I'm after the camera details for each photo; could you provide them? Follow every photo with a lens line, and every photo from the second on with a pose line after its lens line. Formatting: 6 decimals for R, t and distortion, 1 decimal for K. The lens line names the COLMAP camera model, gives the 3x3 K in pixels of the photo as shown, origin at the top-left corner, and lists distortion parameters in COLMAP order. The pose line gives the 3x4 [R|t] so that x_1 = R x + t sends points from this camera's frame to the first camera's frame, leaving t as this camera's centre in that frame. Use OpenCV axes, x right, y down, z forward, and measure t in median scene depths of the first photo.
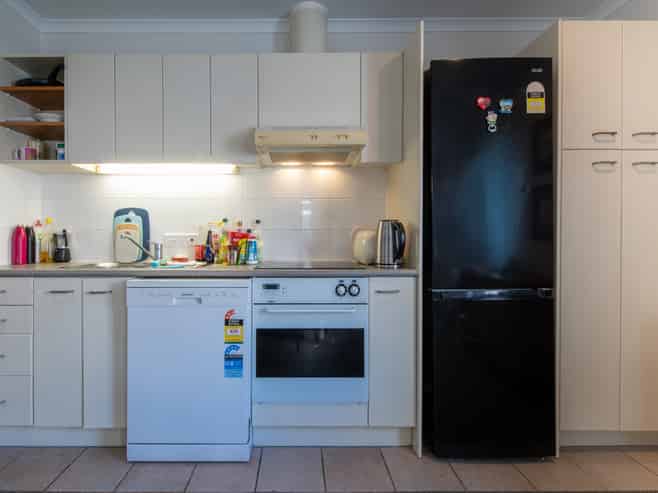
lens RADIAL K [[366.3, 0, 328.7], [0, 366.3, 241.6], [0, 0, 1]] dist [0.001411, 0.000104]
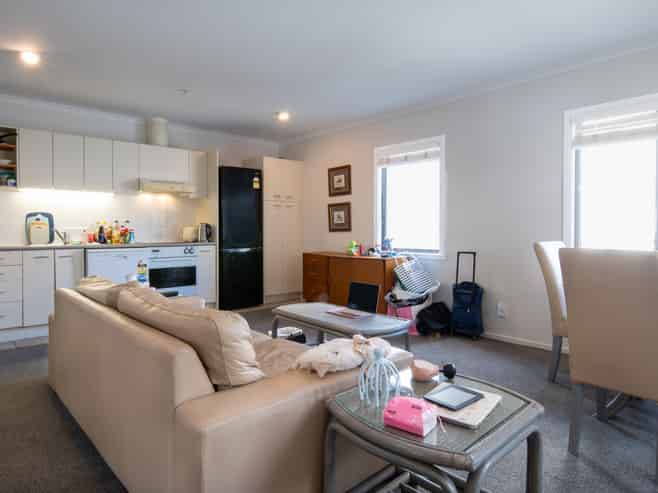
lens RADIAL K [[353.8, 0, 330.1], [0, 353.8, 233.3], [0, 0, 1]] dist [0.000890, 0.000097]
pose [[0.781510, -0.005091, 0.623872, -0.676542], [0.005083, 0.999985, 0.001792, 0.010210], [-0.623872, 0.001771, 0.781524, -1.439257]]
